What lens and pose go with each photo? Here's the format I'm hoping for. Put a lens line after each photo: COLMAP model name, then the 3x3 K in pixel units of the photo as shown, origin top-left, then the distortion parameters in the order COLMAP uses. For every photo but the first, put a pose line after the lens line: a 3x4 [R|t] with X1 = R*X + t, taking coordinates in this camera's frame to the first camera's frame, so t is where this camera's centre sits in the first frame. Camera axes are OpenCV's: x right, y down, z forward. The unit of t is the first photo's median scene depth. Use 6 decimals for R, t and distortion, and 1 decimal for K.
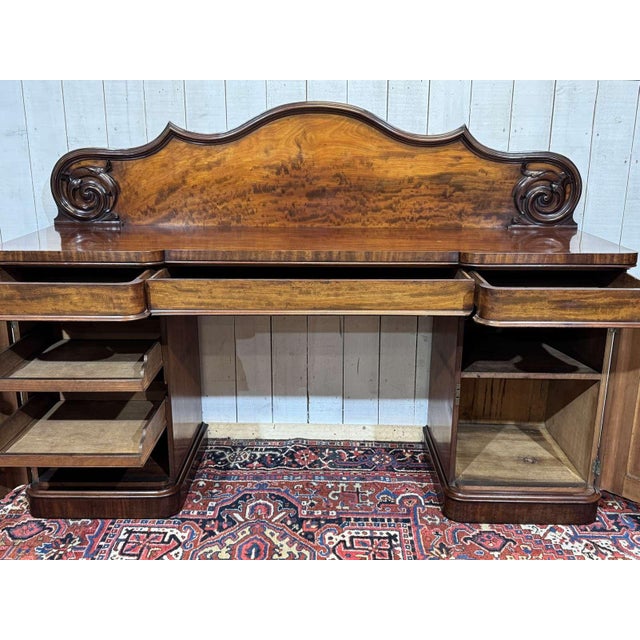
lens RADIAL K [[666.3, 0, 319.7], [0, 666.3, 324.9], [0, 0, 1]] dist [0.188668, -0.402791]
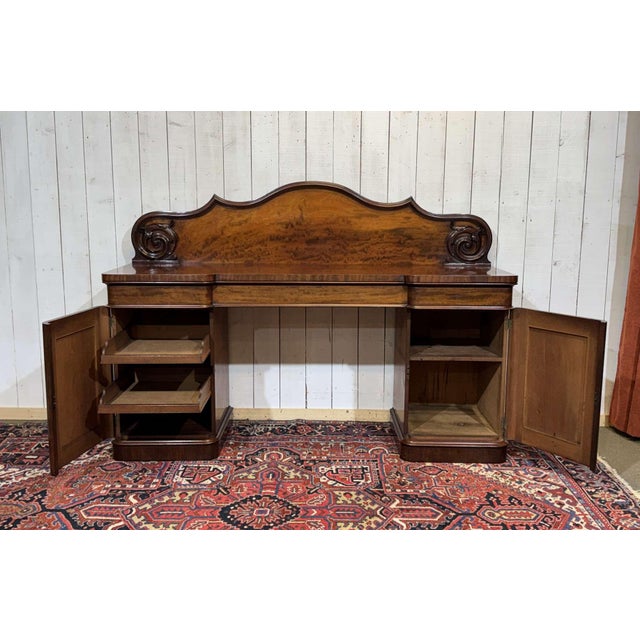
lens RADIAL K [[675.5, 0, 318.3], [0, 675.5, 304.5], [0, 0, 1]] dist [0.187657, -0.407611]
pose [[0.999961, -0.000304, 0.008871, -0.005750], [0.001409, 0.992174, -0.124856, 0.128283], [-0.008764, 0.124864, 0.992135, -0.457095]]
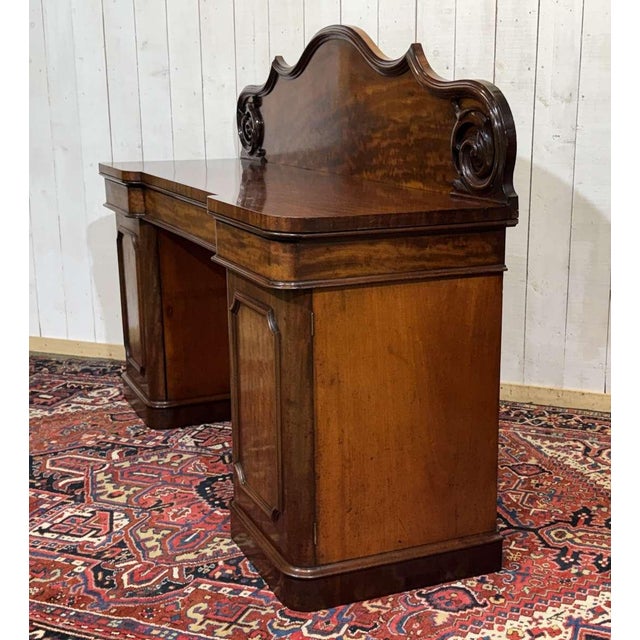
lens RADIAL K [[1016.8, 0, 342.1], [0, 1016.8, 321.3], [0, 0, 1]] dist [0.153564, -0.070195]
pose [[0.941278, 0.067623, -0.330792, 0.421904], [-0.083933, 0.995848, -0.035254, 0.155741], [0.327035, 0.060948, 0.943045, -0.459545]]
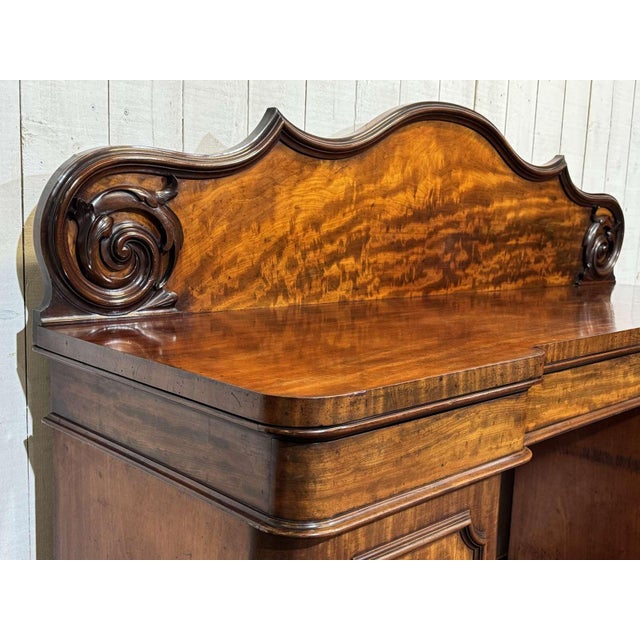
lens RADIAL K [[761.8, 0, 321.4], [0, 761.8, 328.7], [0, 0, 1]] dist [0.230476, -0.591335]
pose [[0.699718, -0.083042, 0.709576, -0.621668], [0.159043, 0.986403, -0.041395, -0.105010], [-0.696491, 0.141818, 0.703412, 0.583783]]
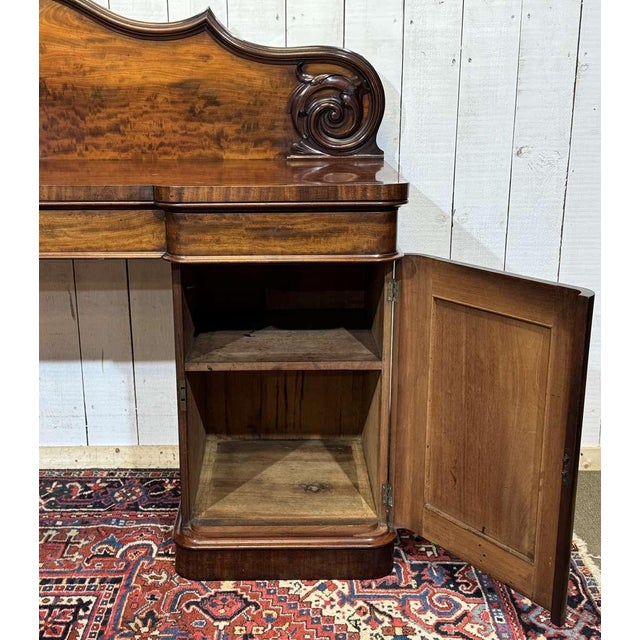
lens RADIAL K [[890.4, 0, 281.6], [0, 890.4, 329.1], [0, 0, 1]] dist [0.199184, -0.456370]
pose [[0.999843, -0.017064, 0.004692, 0.273874], [0.017034, 0.999835, 0.006368, 0.027734], [-0.004800, -0.006287, 0.999969, 0.071722]]
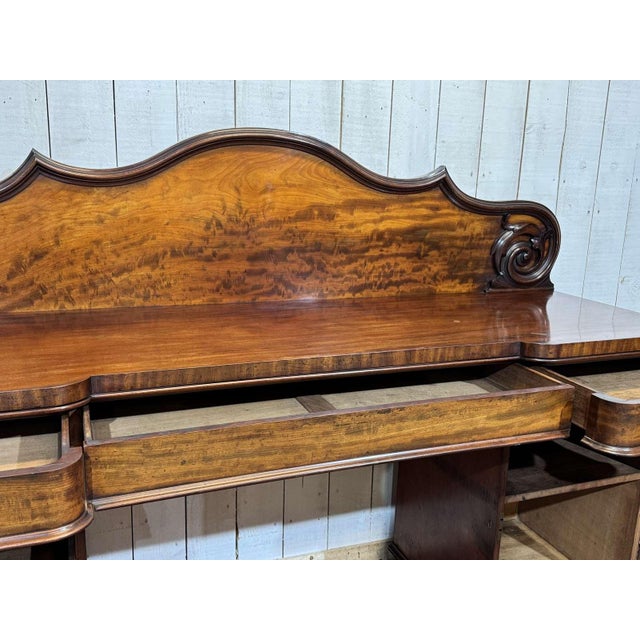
lens RADIAL K [[646.0, 0, 315.1], [0, 646.0, 328.0], [0, 0, 1]] dist [0.181060, -0.394561]
pose [[0.928868, -0.065744, 0.364529, -0.211159], [0.076264, 0.996982, -0.014521, -0.107769], [-0.362475, 0.041288, 0.931079, 0.350136]]
